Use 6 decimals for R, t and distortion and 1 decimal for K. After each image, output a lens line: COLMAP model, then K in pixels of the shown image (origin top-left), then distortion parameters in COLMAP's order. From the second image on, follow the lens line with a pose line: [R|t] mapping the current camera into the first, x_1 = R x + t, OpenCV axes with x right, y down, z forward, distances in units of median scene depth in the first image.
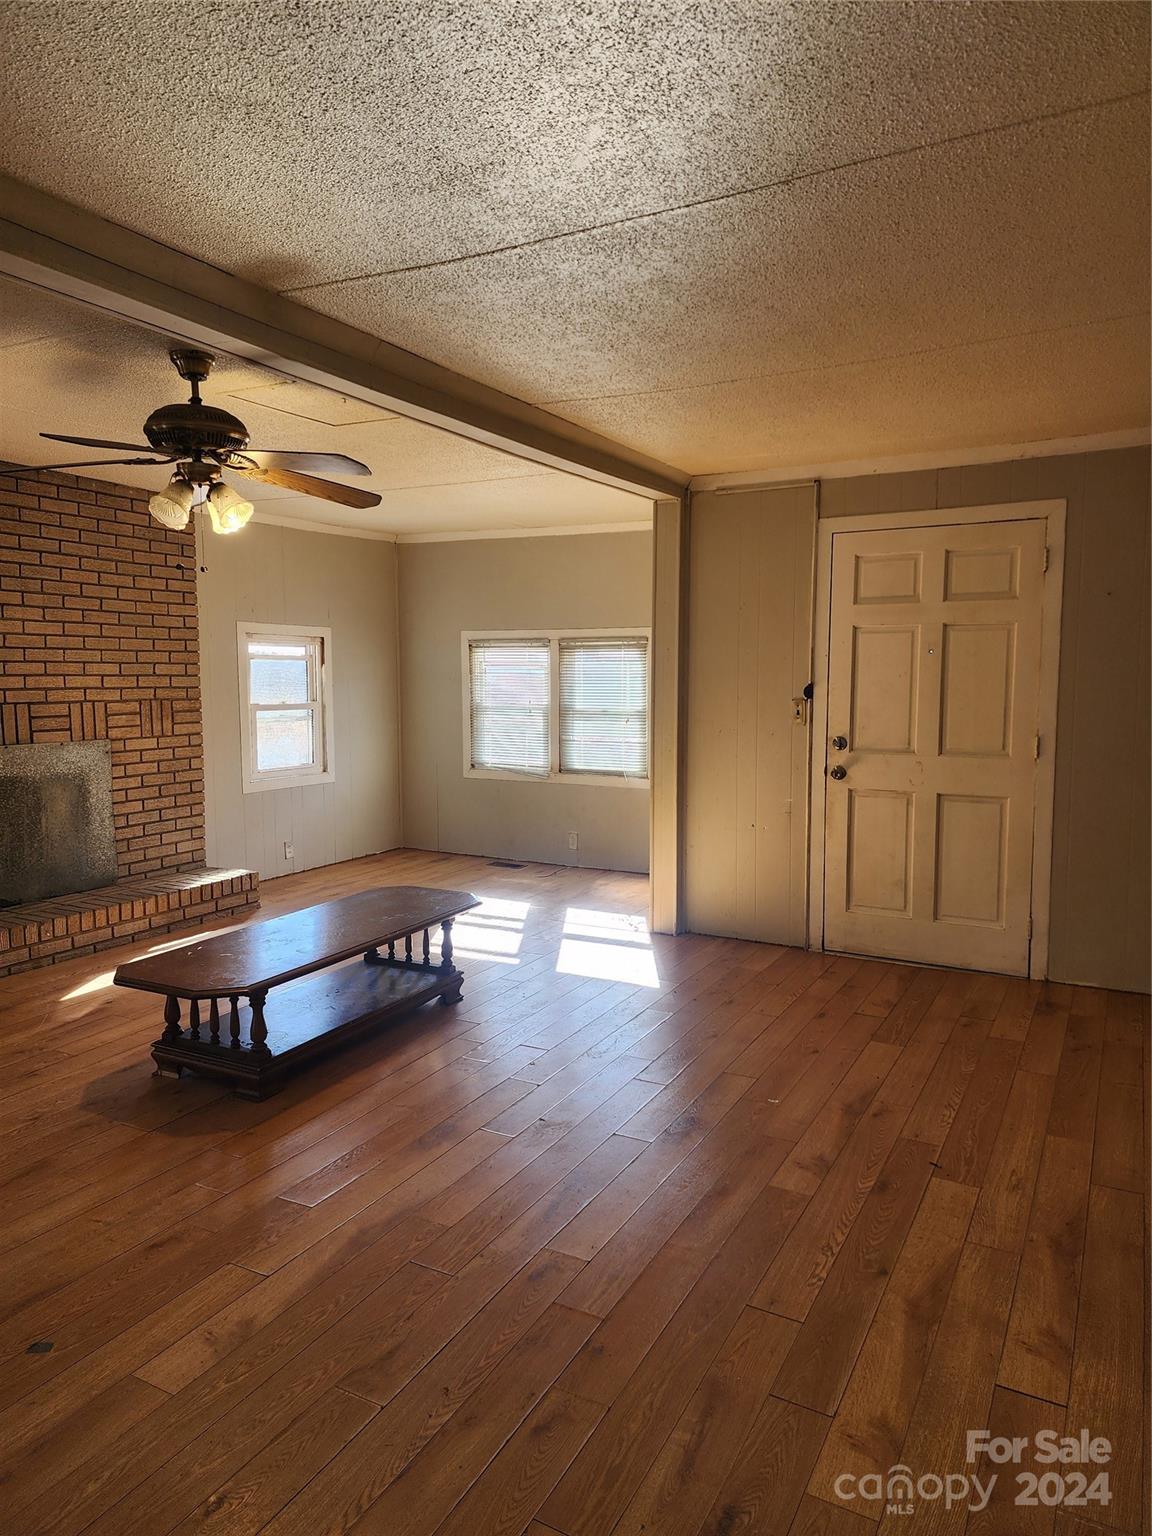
lens RADIAL K [[1021.6, 0, 575.6], [0, 1021.6, 759.3], [0, 0, 1]] dist [0.064311, -0.001232]
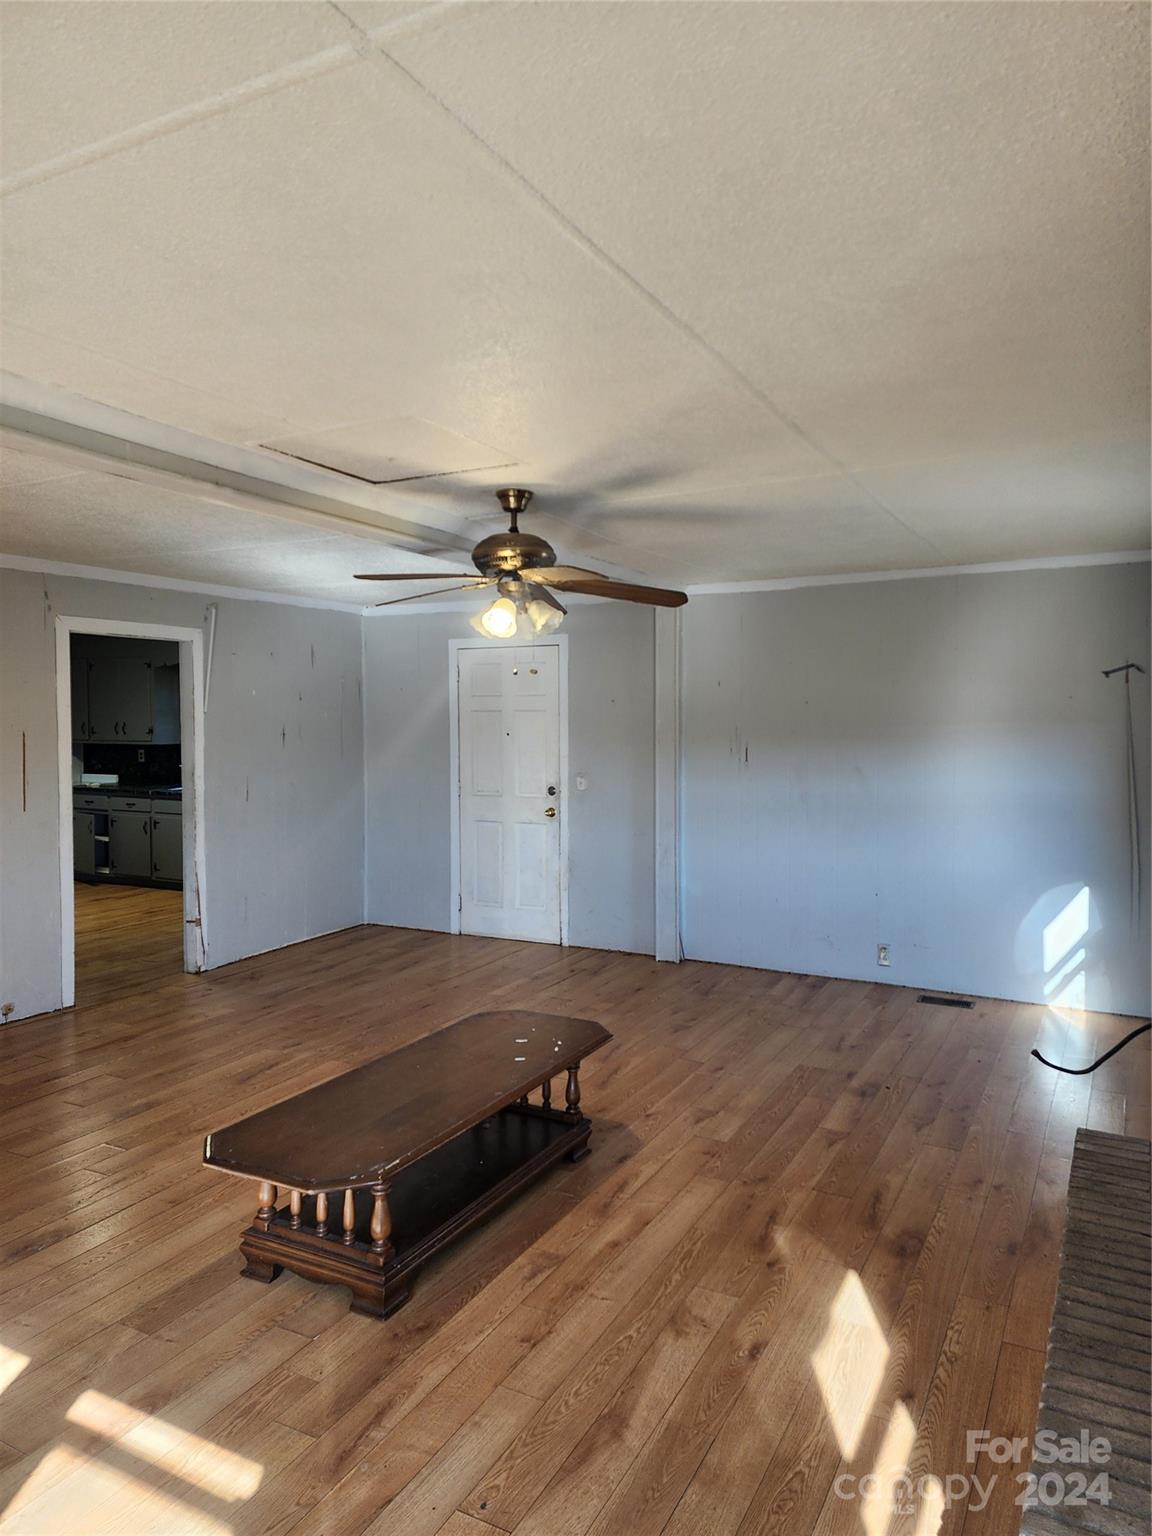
lens RADIAL K [[1017.0, 0, 588.6], [0, 1017.0, 766.8], [0, 0, 1]] dist [0.088033, -0.070263]
pose [[-0.999882, 0.002975, -0.015040, -0.260093], [0.000874, 0.990453, 0.137845, -0.144310], [0.015307, 0.137816, -0.990340, 1.308996]]
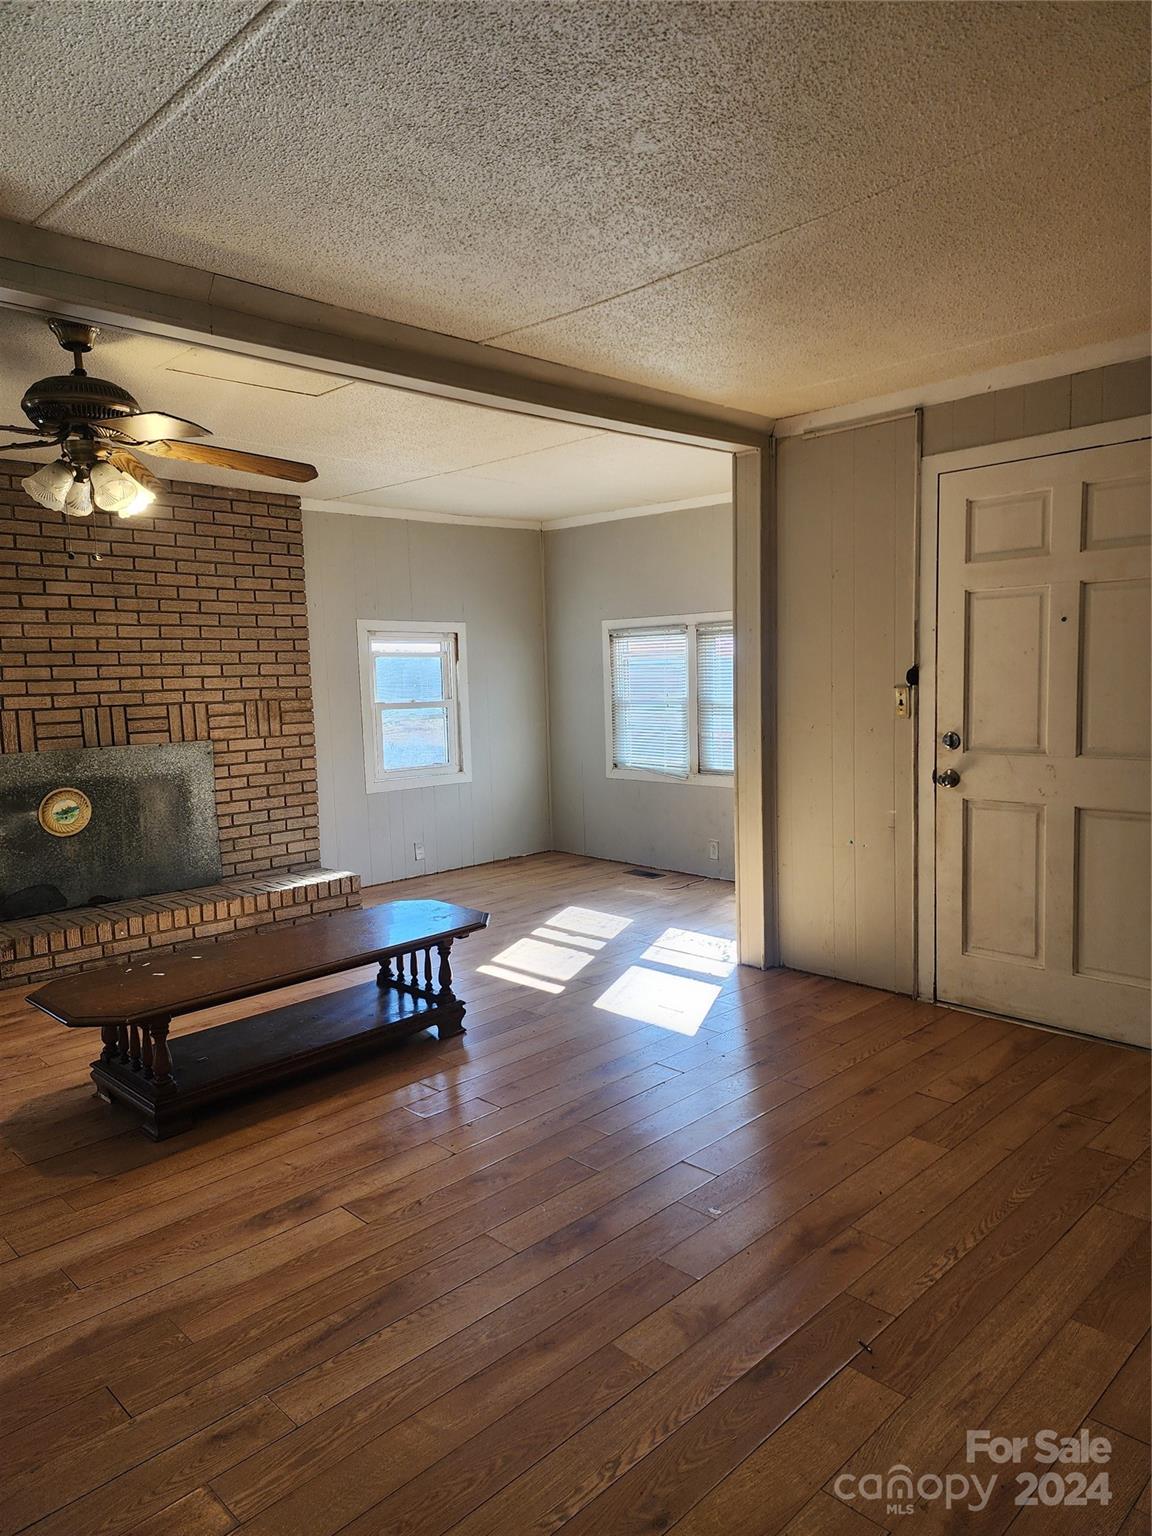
lens RADIAL K [[1017.0, 0, 588.6], [0, 1017.0, 766.8], [0, 0, 1]] dist [0.088033, -0.070263]
pose [[0.957959, 0.002281, -0.286897, 0.199424], [0.001484, 0.999916, 0.012904, -0.005911], [0.286902, -0.012788, 0.957875, 0.150212]]
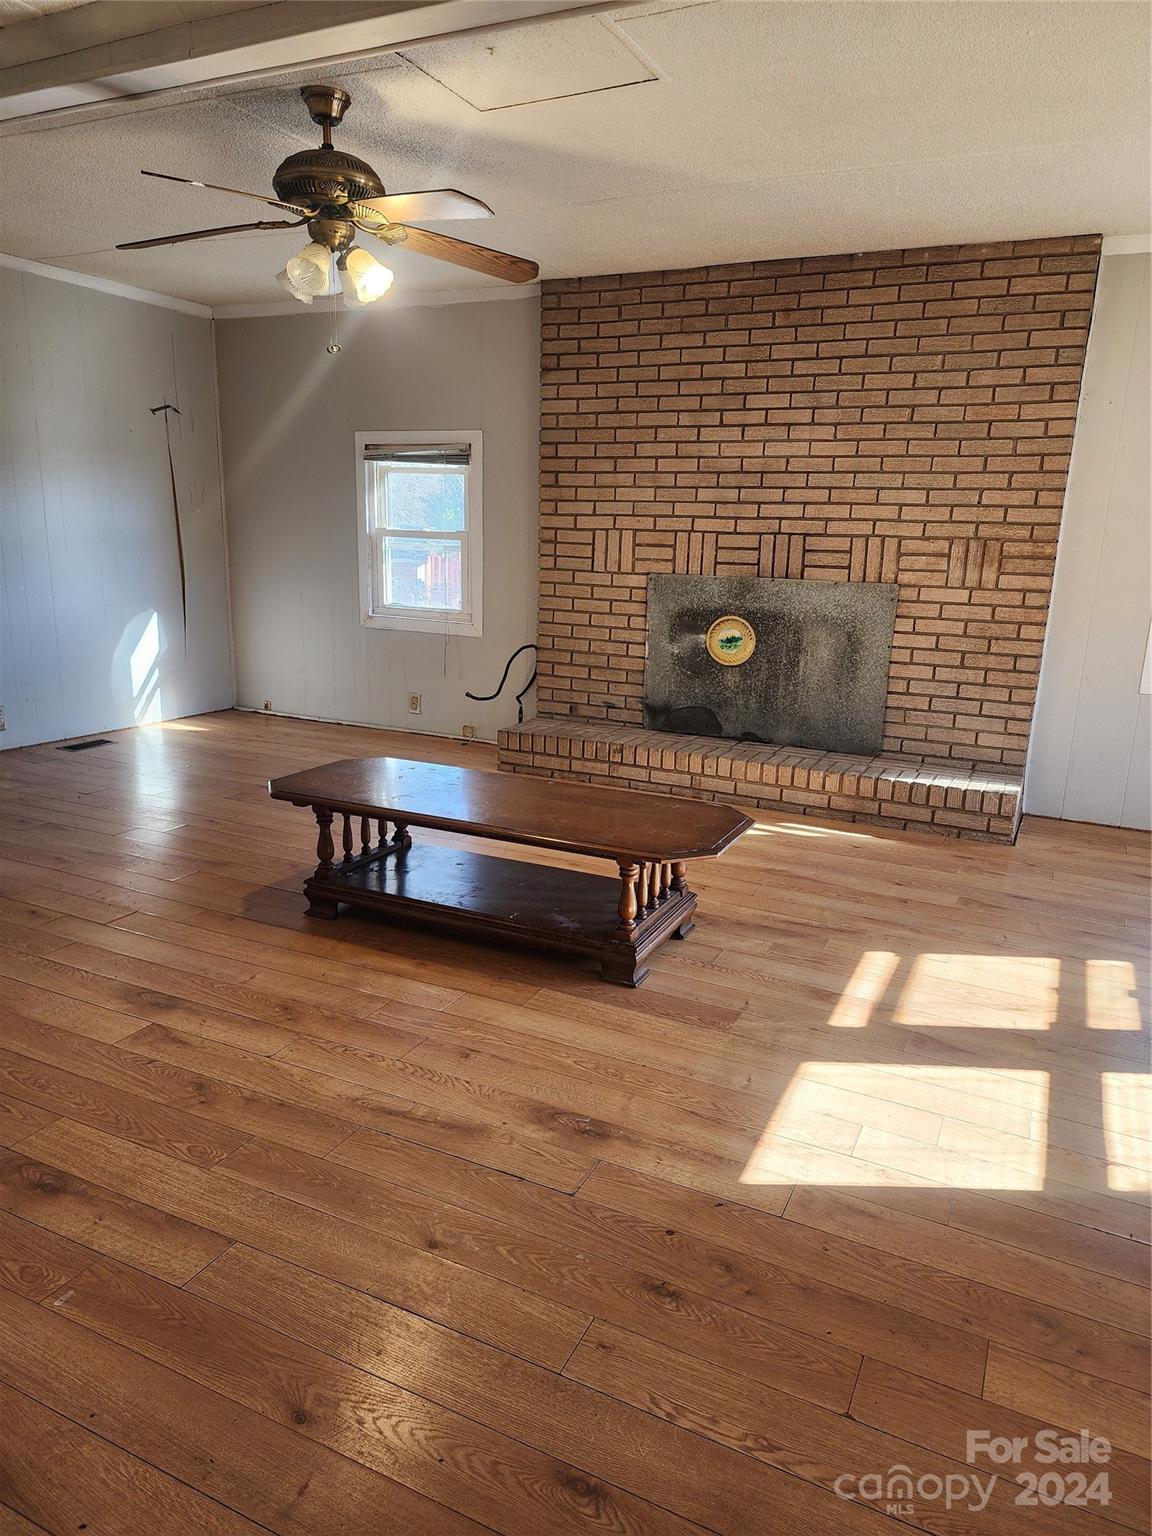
lens RADIAL K [[1017.0, 0, 588.6], [0, 1017.0, 766.8], [0, 0, 1]] dist [0.088033, -0.070263]
pose [[0.055693, 0.229218, -0.971781, 0.388847], [-0.119496, 0.967826, 0.221437, -0.031897], [0.991271, 0.103791, 0.081291, 0.734051]]
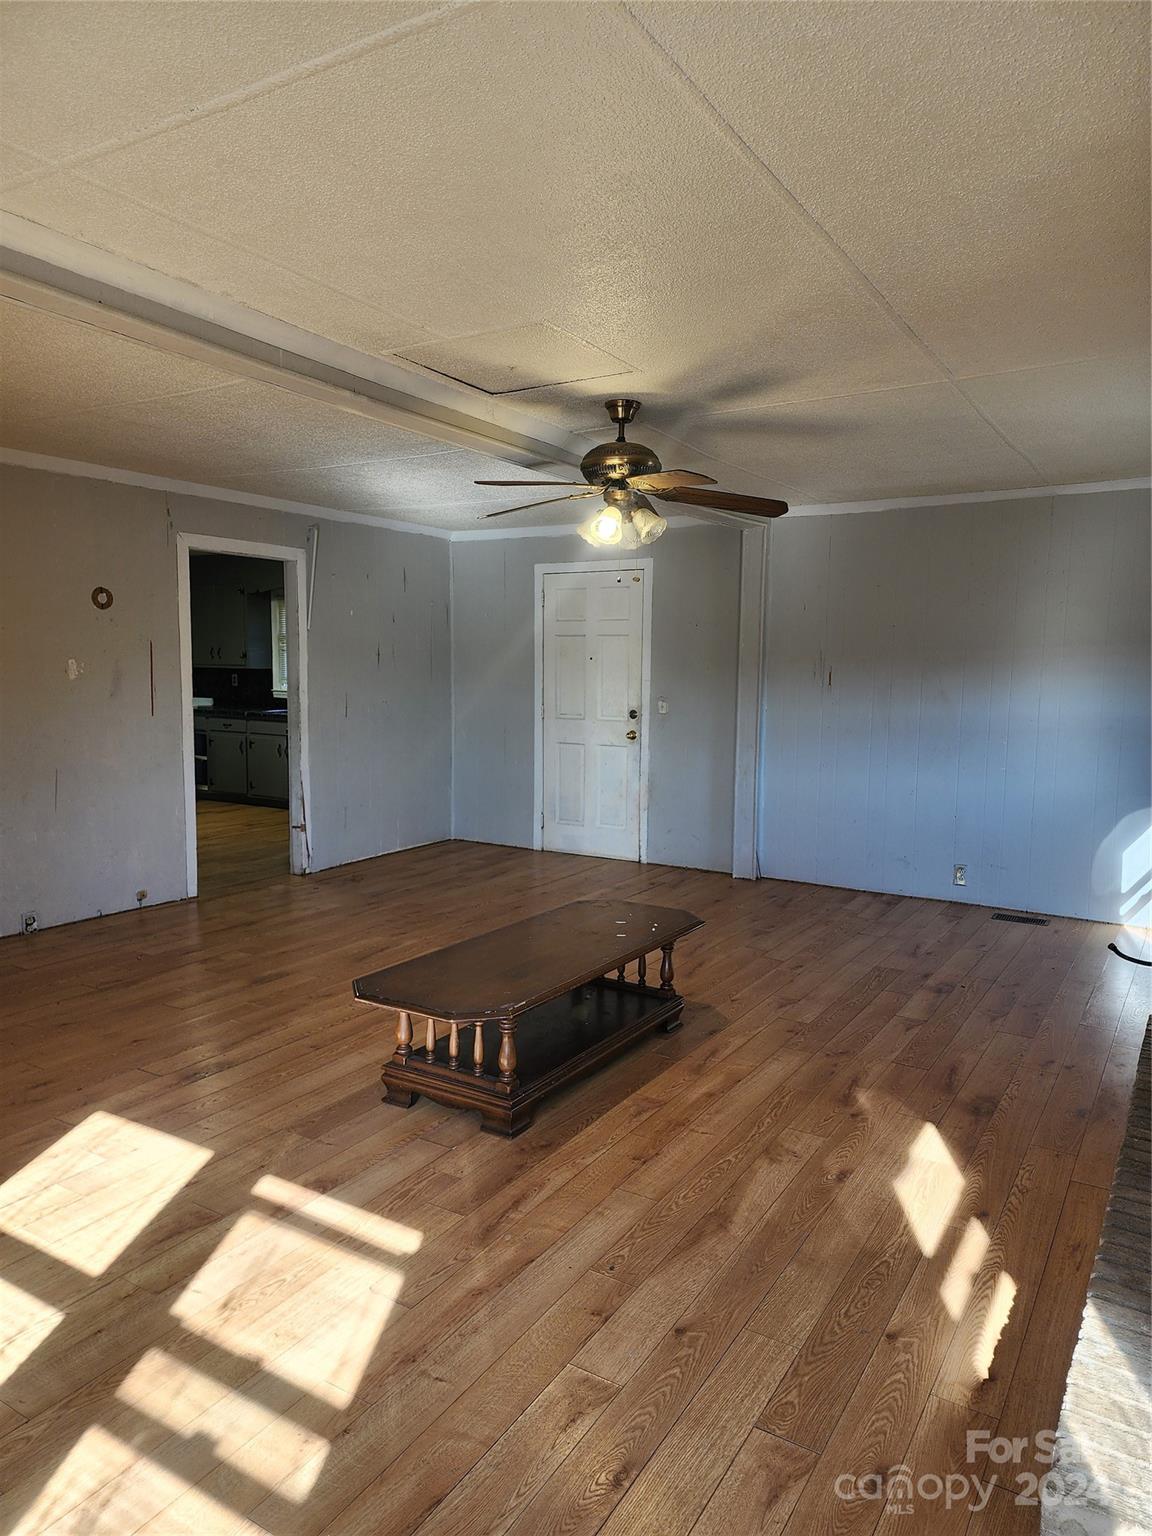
lens RADIAL K [[1025.5, 0, 582.5], [0, 1025.5, 782.4], [0, 0, 1]] dist [0.075463, -0.068885]
pose [[-0.998678, -0.016629, 0.048643, -0.232280], [-0.006397, 0.979080, 0.203376, -0.119181], [-0.051007, 0.202796, -0.977892, 1.362328]]
